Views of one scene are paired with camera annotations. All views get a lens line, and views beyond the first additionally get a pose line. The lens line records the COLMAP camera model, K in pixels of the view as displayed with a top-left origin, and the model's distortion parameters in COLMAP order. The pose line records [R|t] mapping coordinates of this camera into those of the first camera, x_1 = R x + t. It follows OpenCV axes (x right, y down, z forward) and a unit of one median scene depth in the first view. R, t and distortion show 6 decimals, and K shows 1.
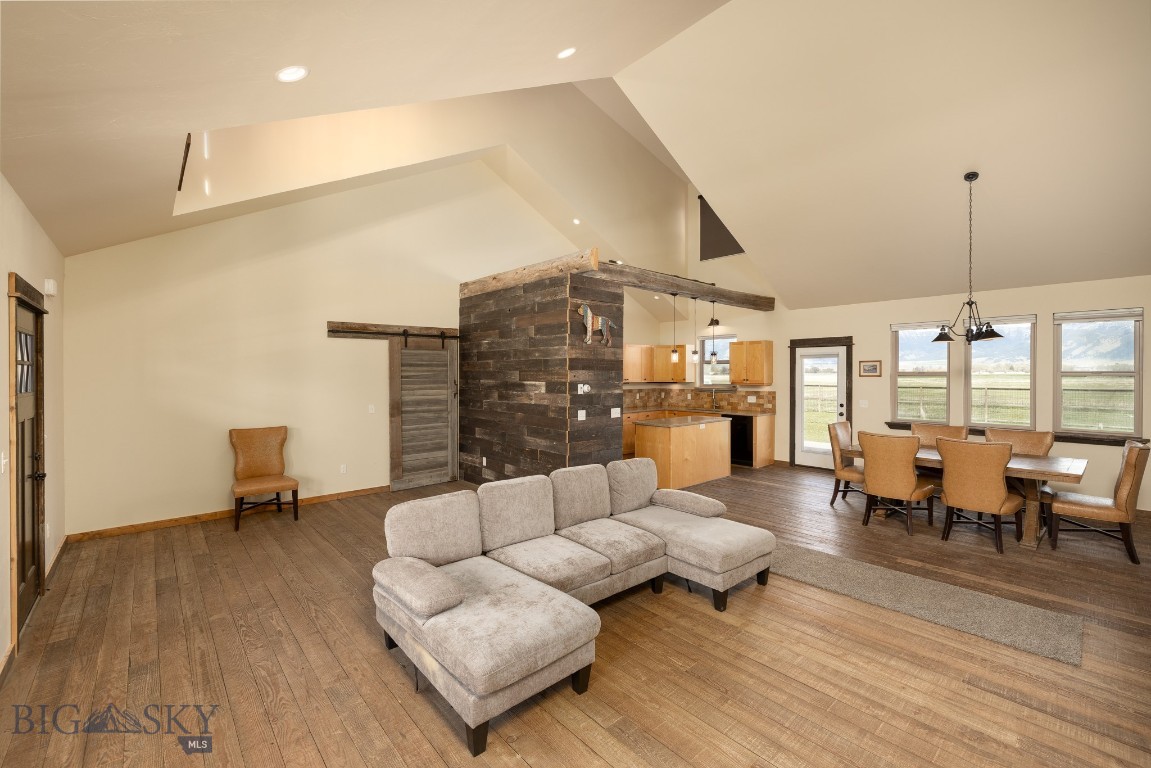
lens RADIAL K [[483.4, 0, 575.1], [0, 483.4, 372.2], [0, 0, 1]] dist [-0.002241, 0.000642]
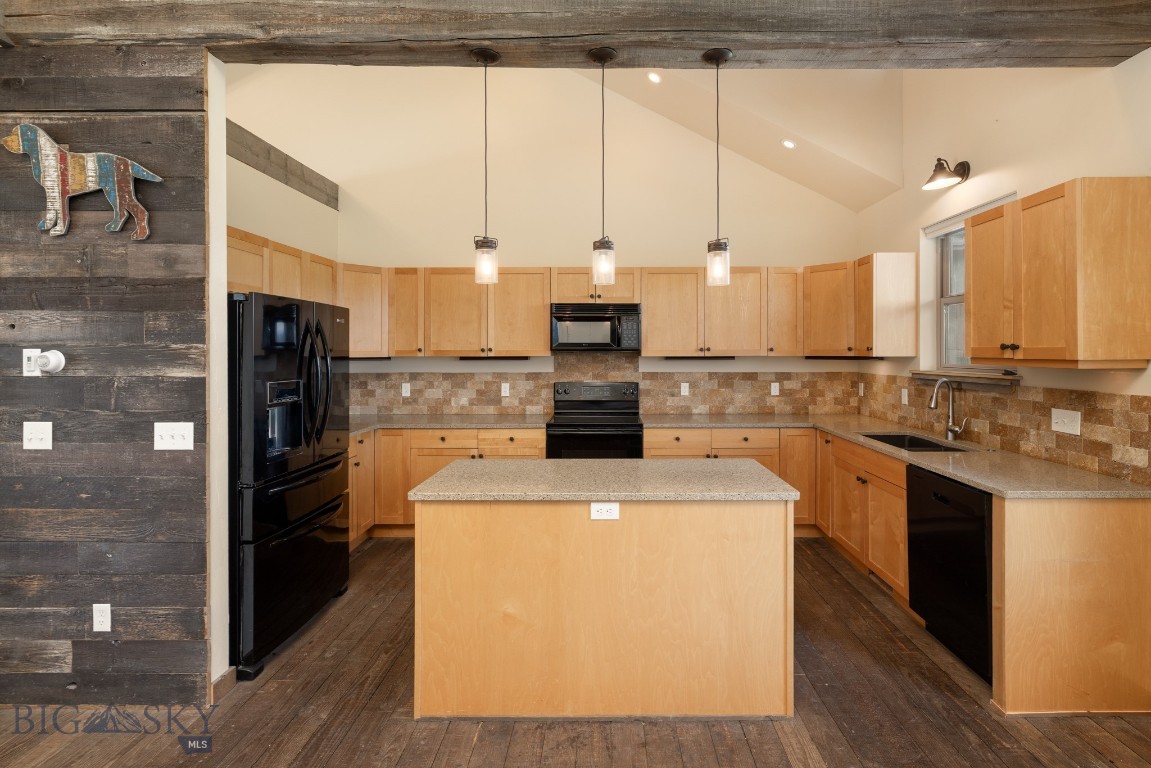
lens RADIAL K [[518.9, 0, 607.3], [0, 518.9, 353.5], [0, 0, 1]] dist [-0.001721, -0.000023]
pose [[0.747906, 0.001897, -0.663801, 0.535640], [0.002095, 0.999984, 0.005218, 0.024511], [0.663801, -0.005293, 0.747891, 0.909299]]
